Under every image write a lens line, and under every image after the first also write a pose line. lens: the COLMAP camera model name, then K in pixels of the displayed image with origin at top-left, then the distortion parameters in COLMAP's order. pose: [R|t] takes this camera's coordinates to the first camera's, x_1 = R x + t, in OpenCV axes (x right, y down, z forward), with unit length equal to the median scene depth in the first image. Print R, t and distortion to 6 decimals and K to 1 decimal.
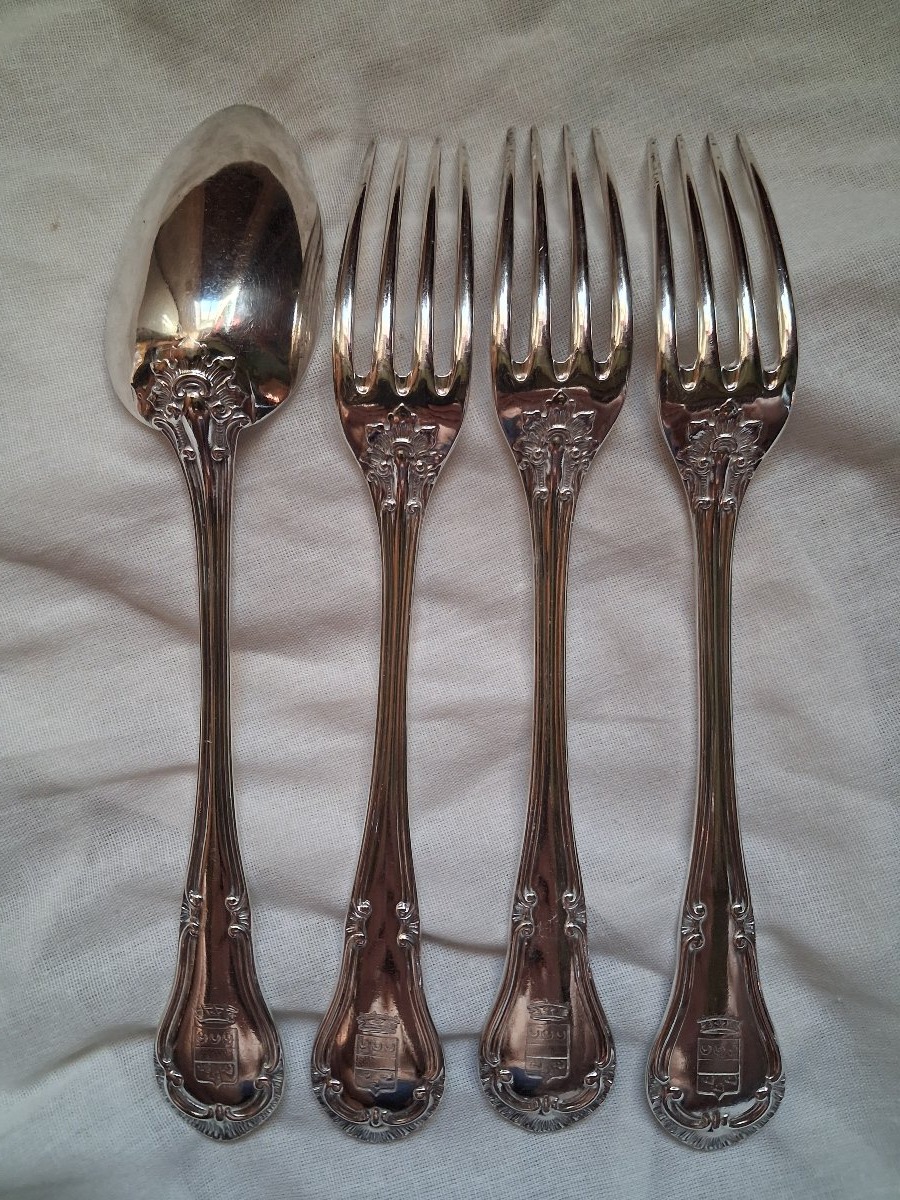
lens RADIAL K [[947.0, 0, 413.6], [0, 947.0, 599.7], [0, 0, 1]] dist [0.007075, 0.009439]
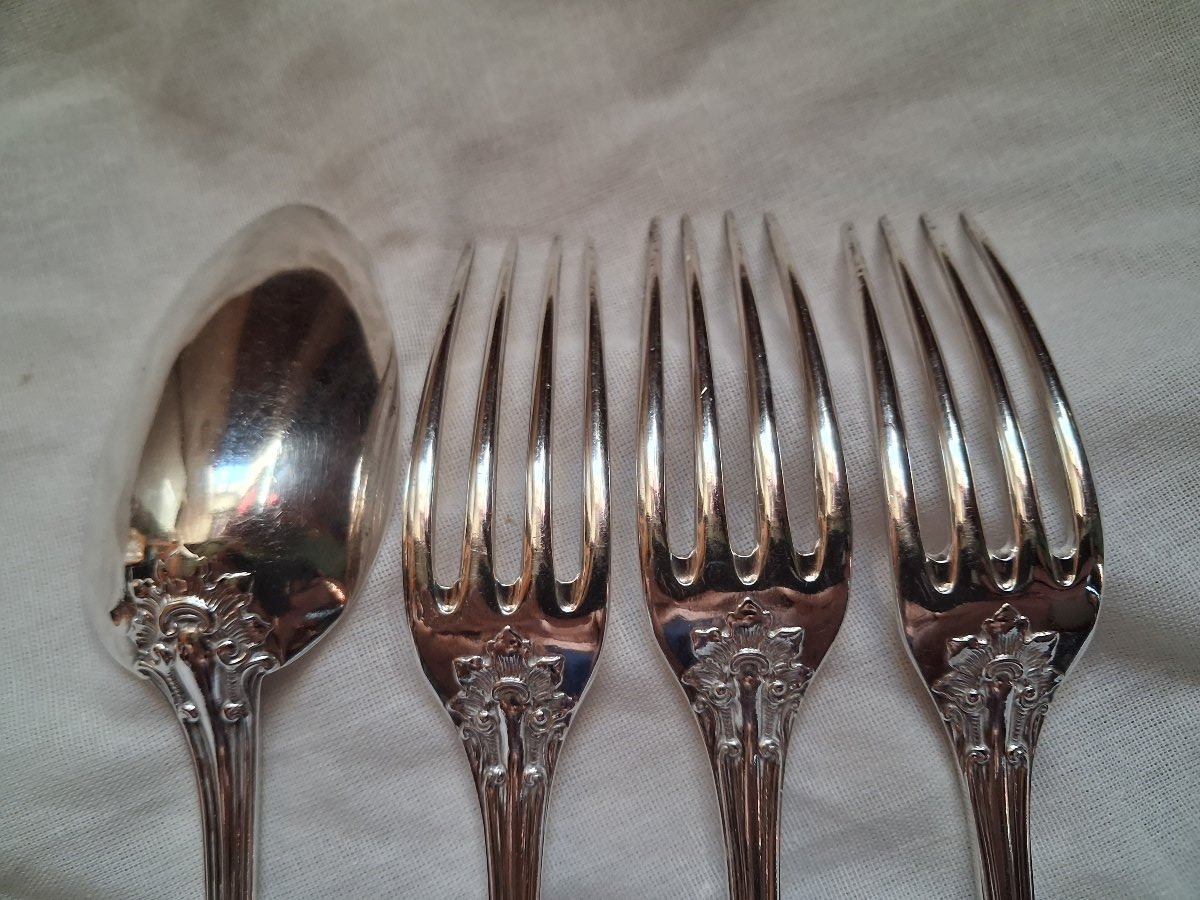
lens RADIAL K [[946.5, 0, 600.7], [0, 946.5, 498.5], [0, 0, 1]] dist [0.000237, -0.003756]
pose [[0.998954, -0.045644, -0.002685, 0.055782], [0.044798, 0.988821, -0.142217, -0.189432], [0.009146, 0.141948, 0.989832, 0.320714]]
